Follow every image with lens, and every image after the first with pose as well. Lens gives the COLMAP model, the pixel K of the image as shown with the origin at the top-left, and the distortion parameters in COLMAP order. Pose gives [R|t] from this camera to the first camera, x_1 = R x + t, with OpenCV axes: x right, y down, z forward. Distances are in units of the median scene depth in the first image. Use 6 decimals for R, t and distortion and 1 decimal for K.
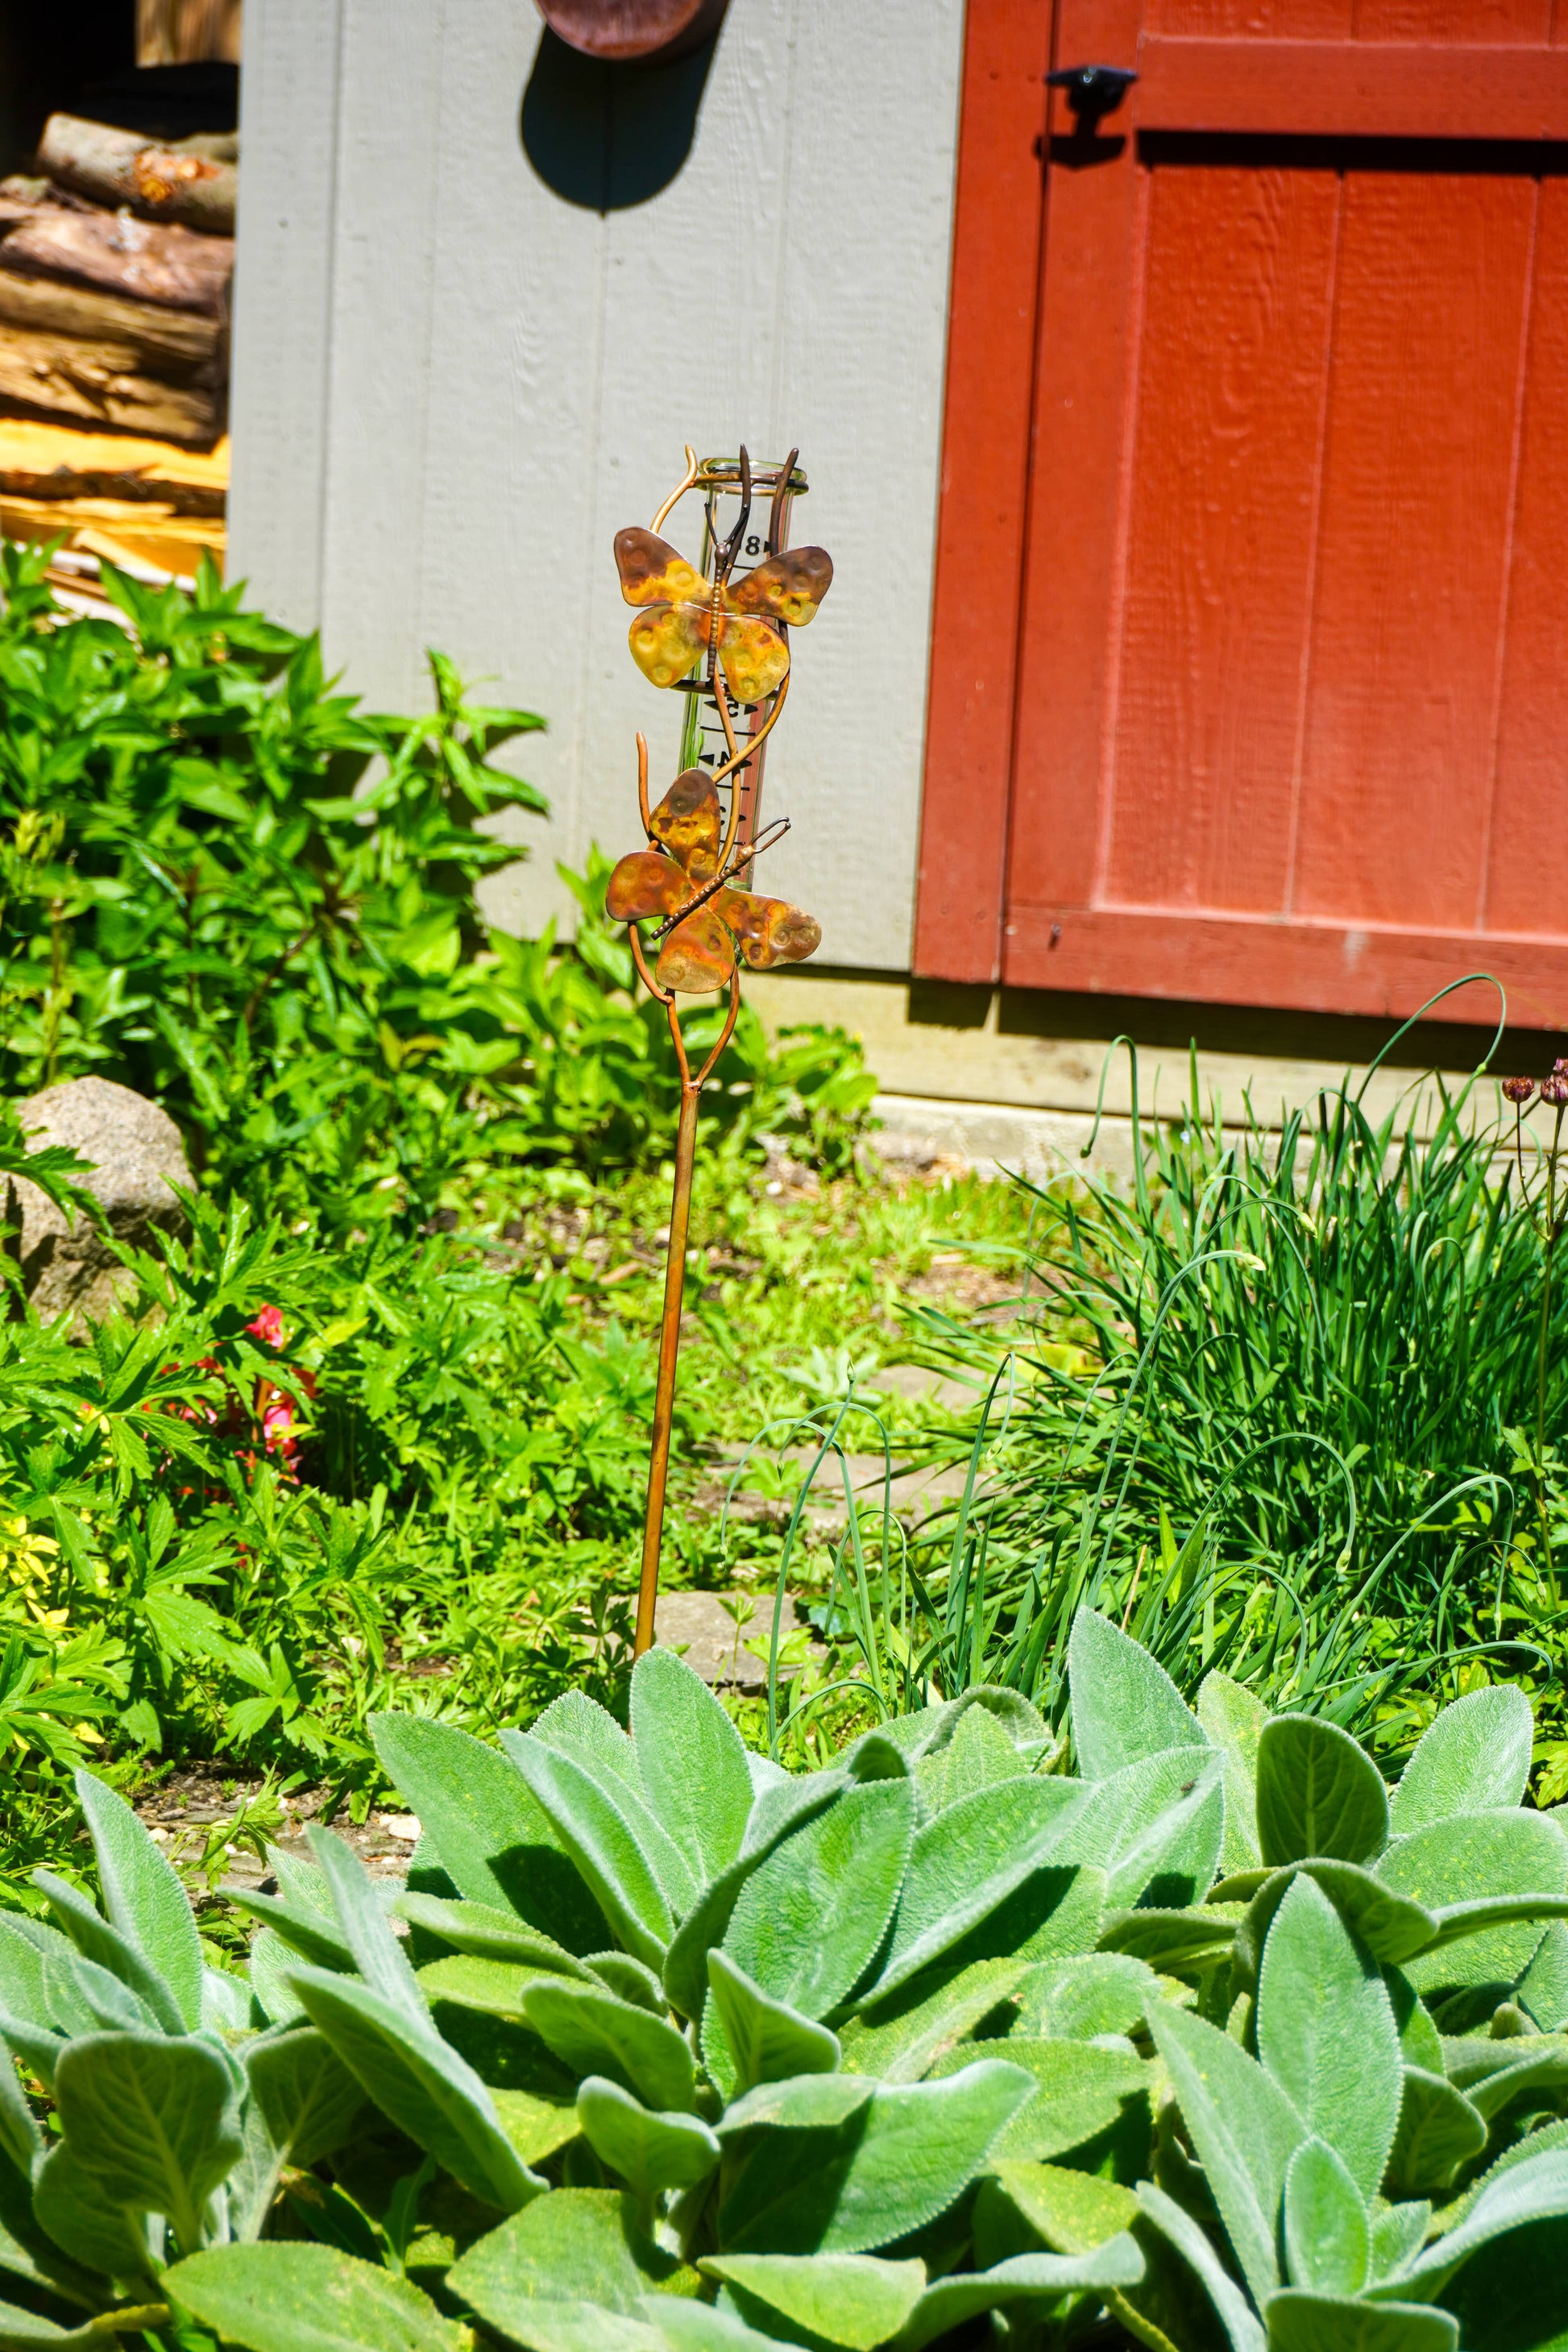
lens RADIAL K [[4085.0, 0, 784.0], [0, 4085.0, 1176.0], [0, 0, 1]] dist [0.018518, -0.004264]
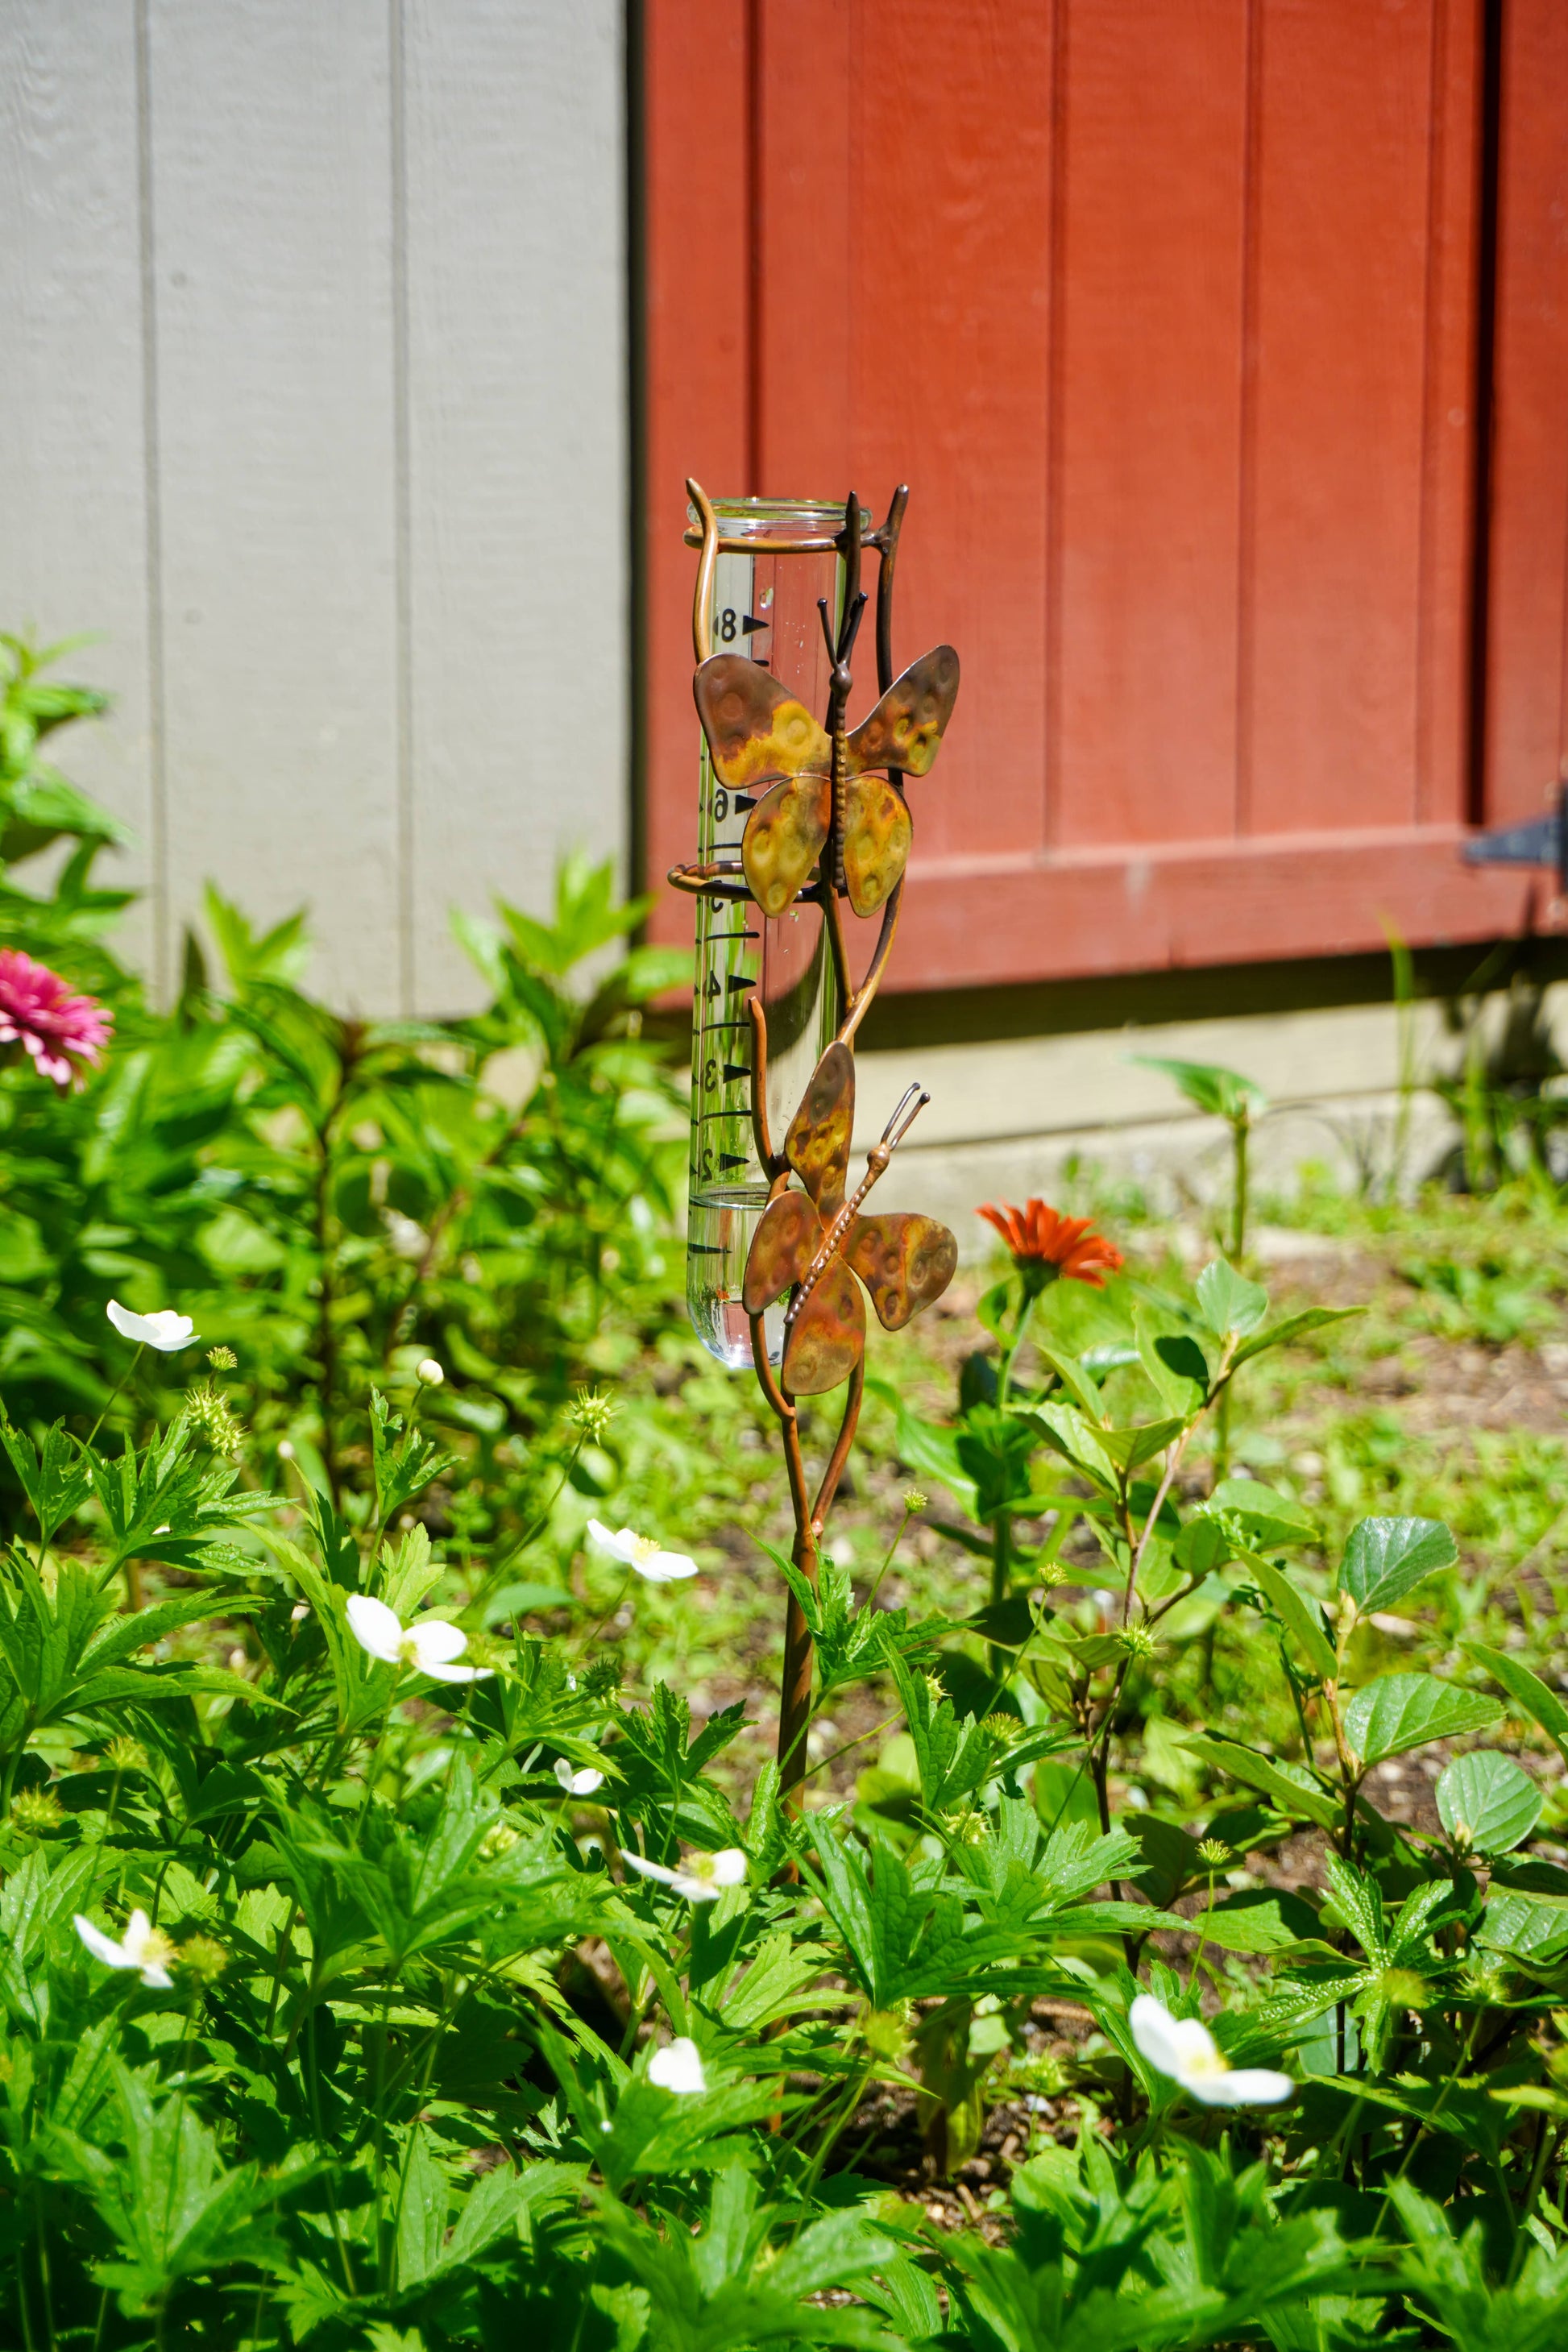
lens RADIAL K [[4811.5, 0, 784.0], [0, 4811.5, 1176.0], [0, 0, 1]] dist [0.065191, -0.016689]
pose [[0.620204, -0.182606, 0.762890, -0.593836], [0.138812, 0.982728, 0.122377, -0.120451], [-0.772061, 0.030000, 0.634840, 0.474169]]
